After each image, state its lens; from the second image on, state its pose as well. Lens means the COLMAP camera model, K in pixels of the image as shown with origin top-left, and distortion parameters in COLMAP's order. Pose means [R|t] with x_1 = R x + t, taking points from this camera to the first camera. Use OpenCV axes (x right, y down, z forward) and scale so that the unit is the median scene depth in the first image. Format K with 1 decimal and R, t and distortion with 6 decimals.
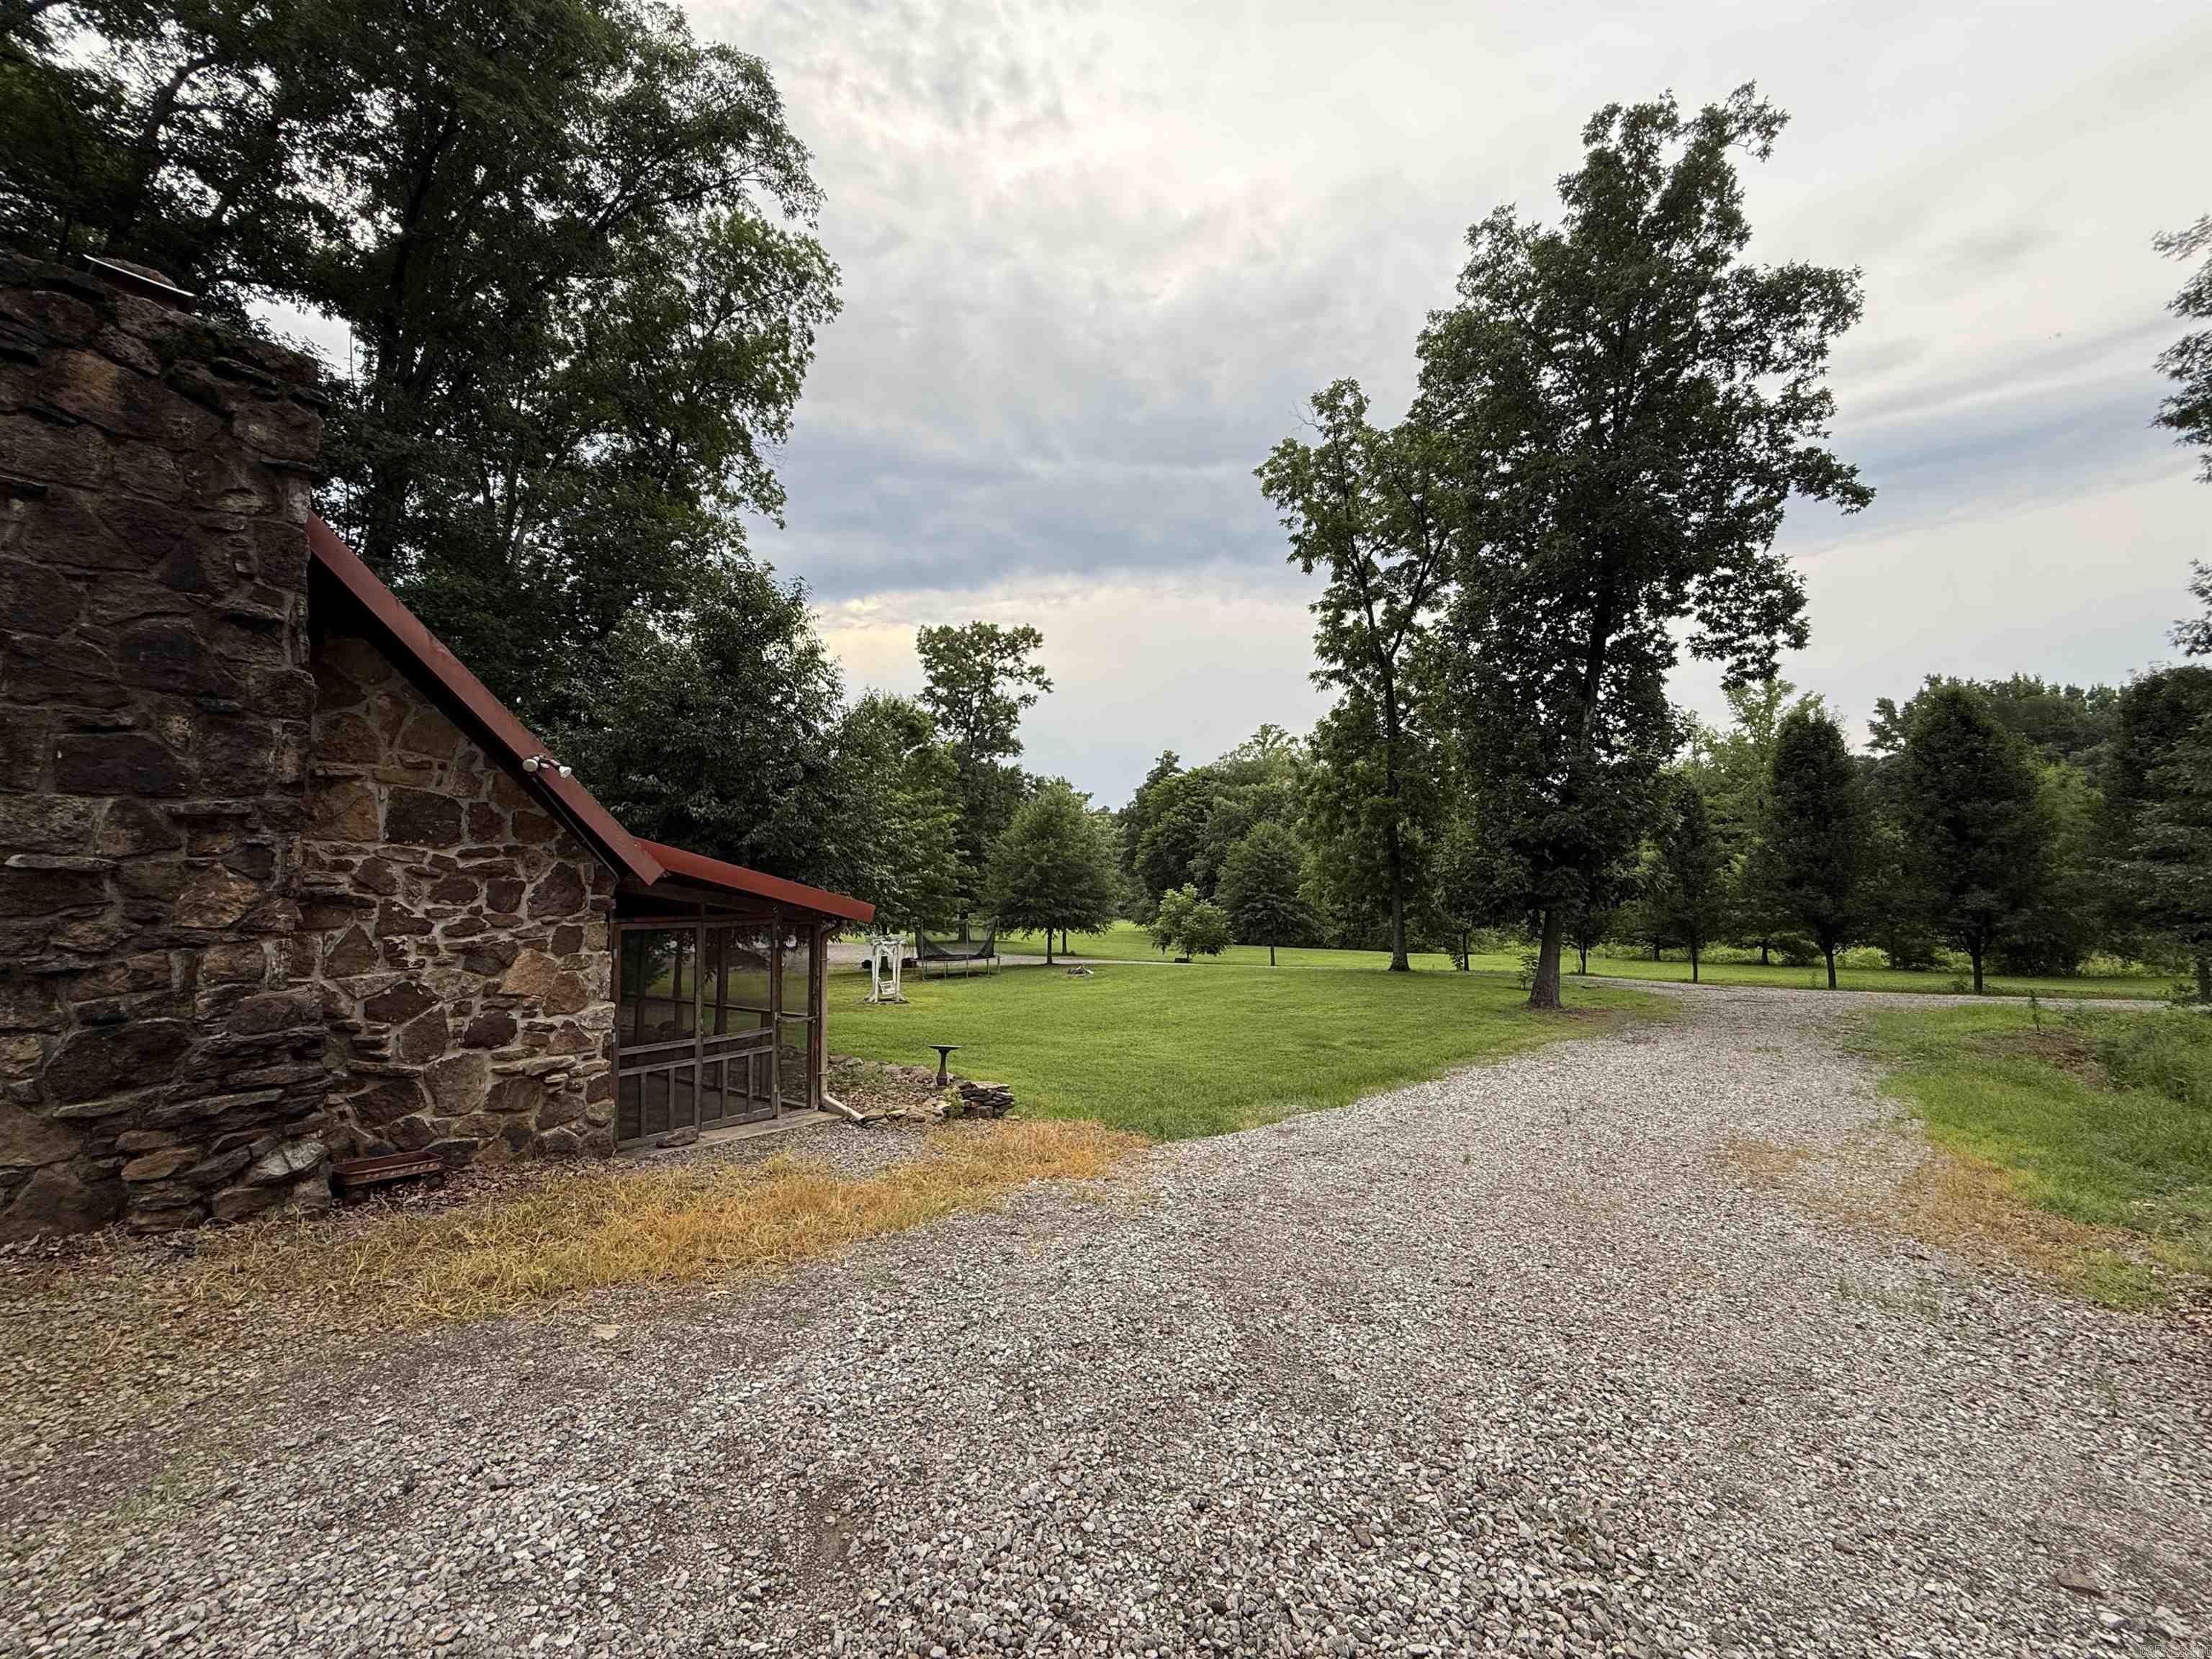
lens RADIAL K [[879.7, 0, 1104.3], [0, 879.7, 825.6], [0, 0, 1]] dist [-0.002057, 0.000323]
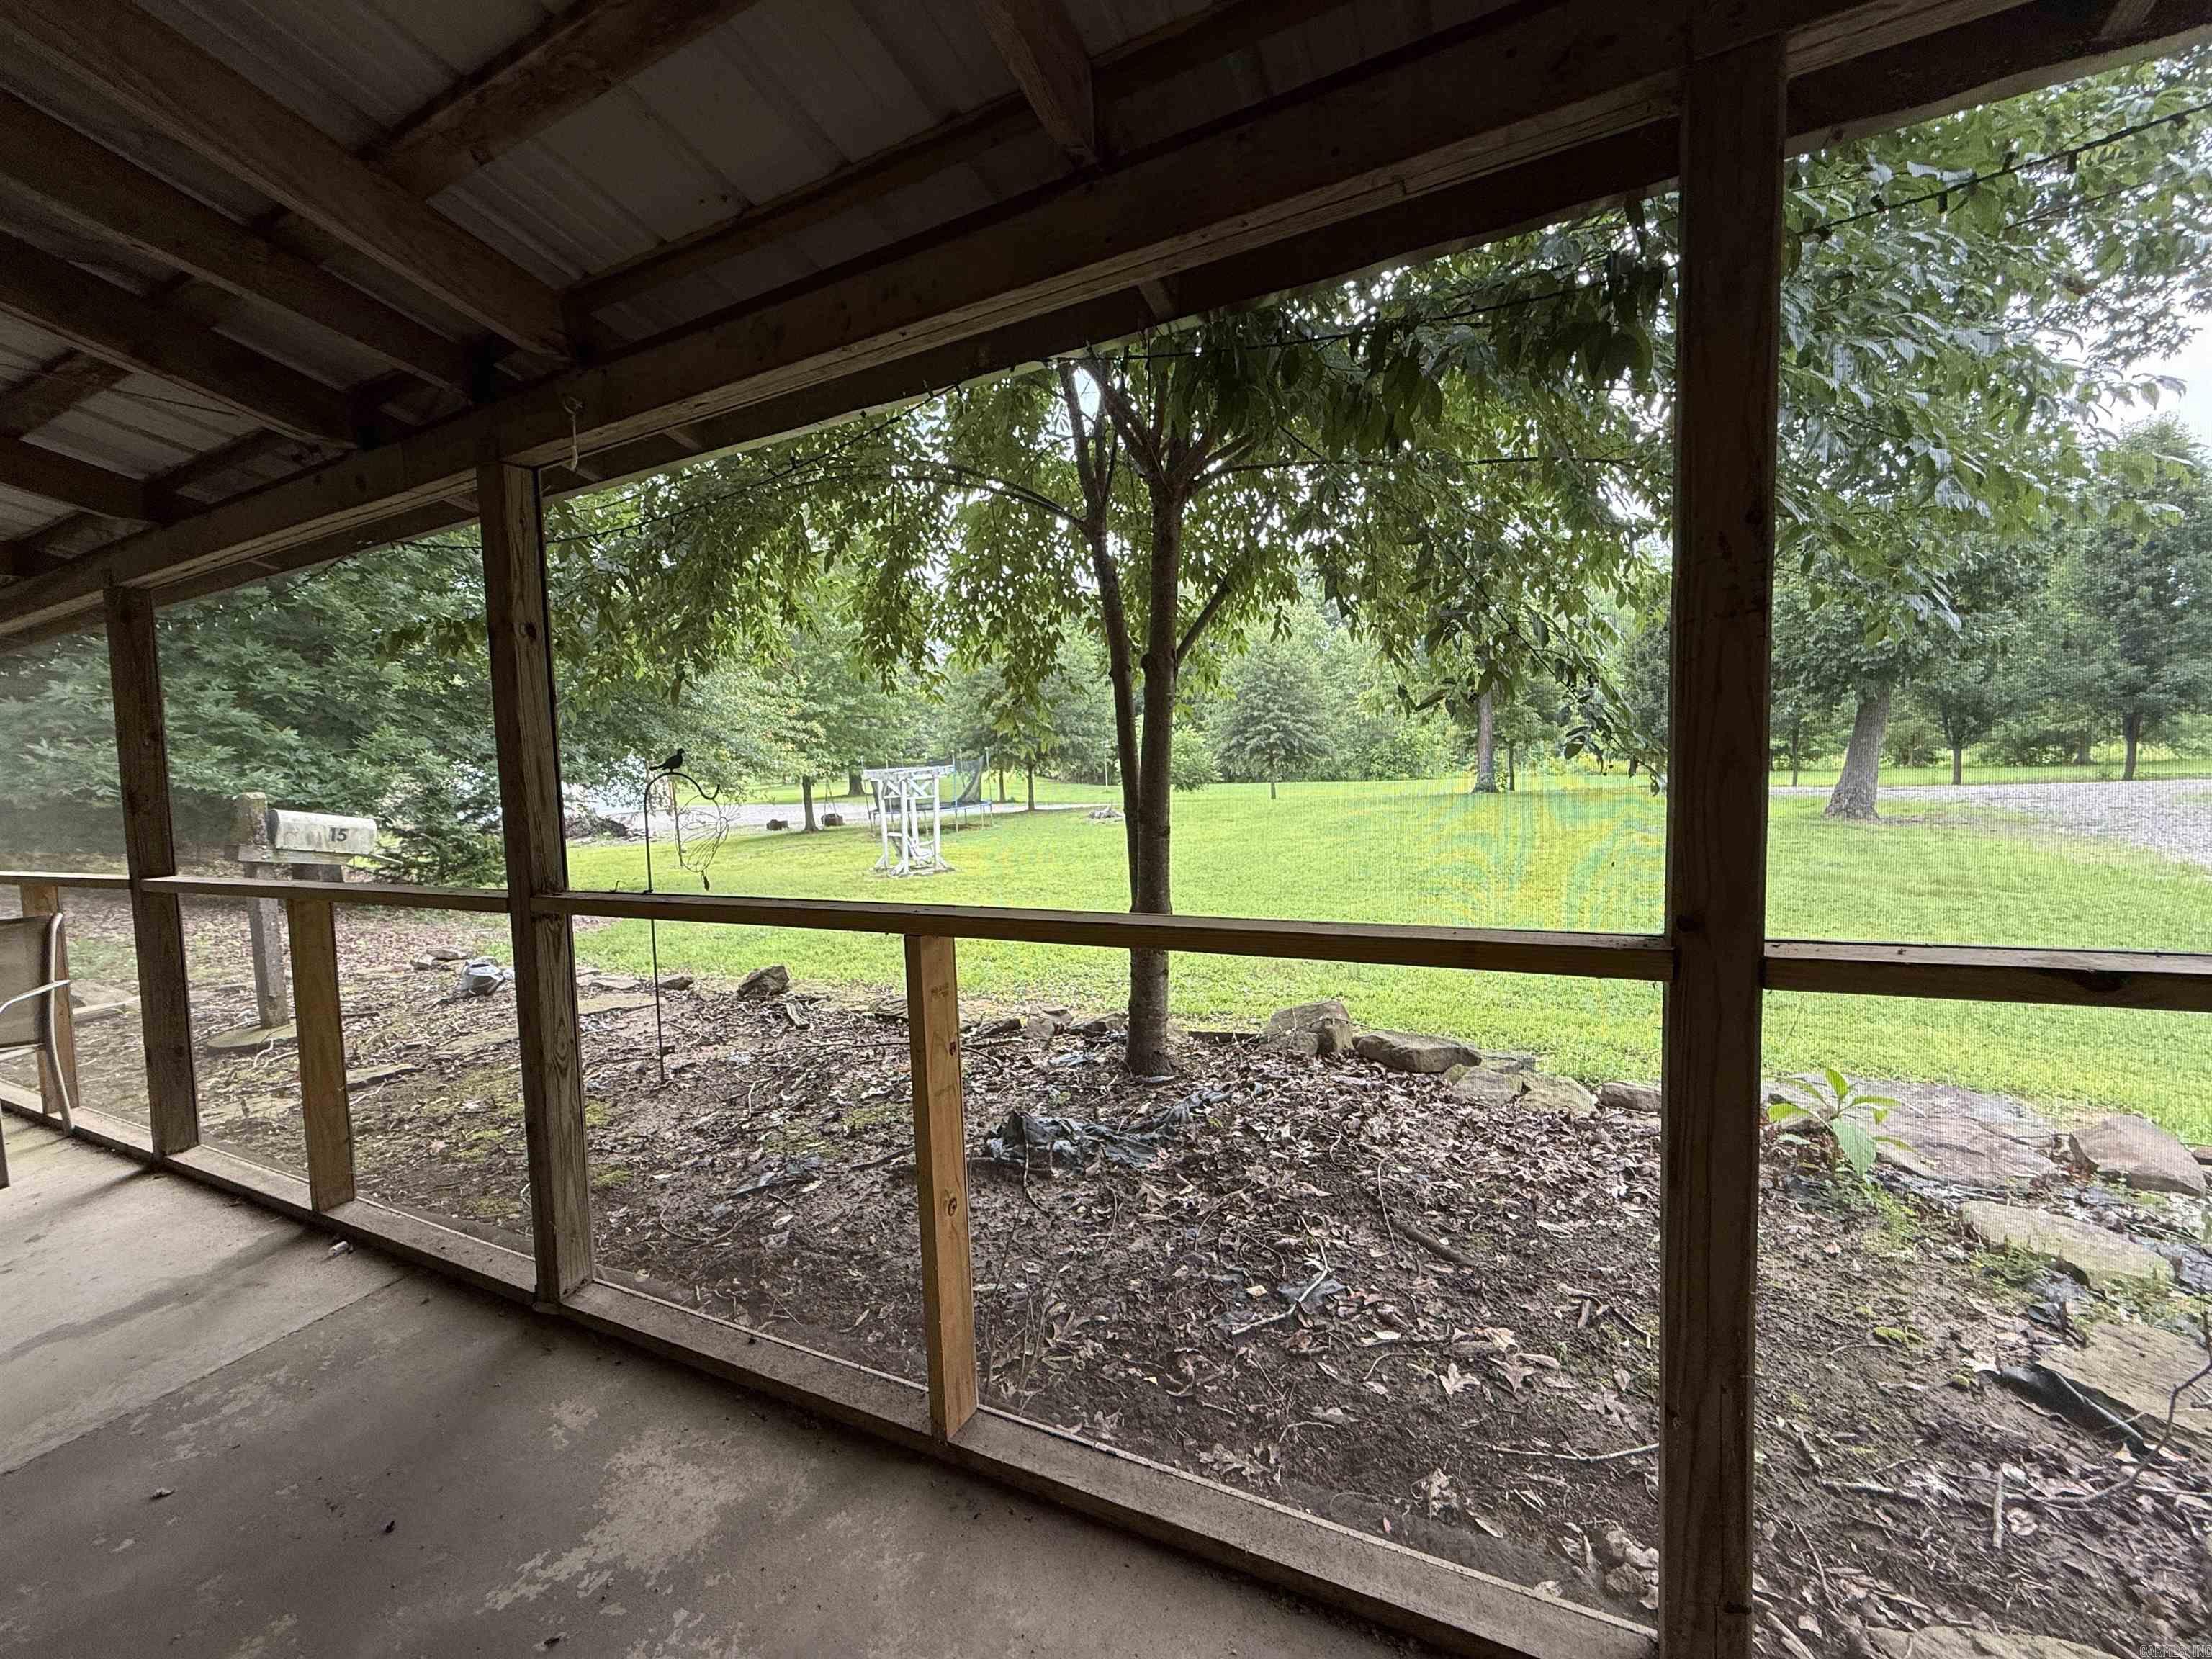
lens RADIAL K [[879.7, 0, 1099.1], [0, 879.7, 834.4], [0, 0, 1]] dist [-0.002057, 0.000323]
pose [[0.980388, -0.058382, 0.188229, -0.108300], [0.024185, 0.983535, 0.179090, 0.029294], [-0.195585, -0.171025, 0.965659, 0.169334]]
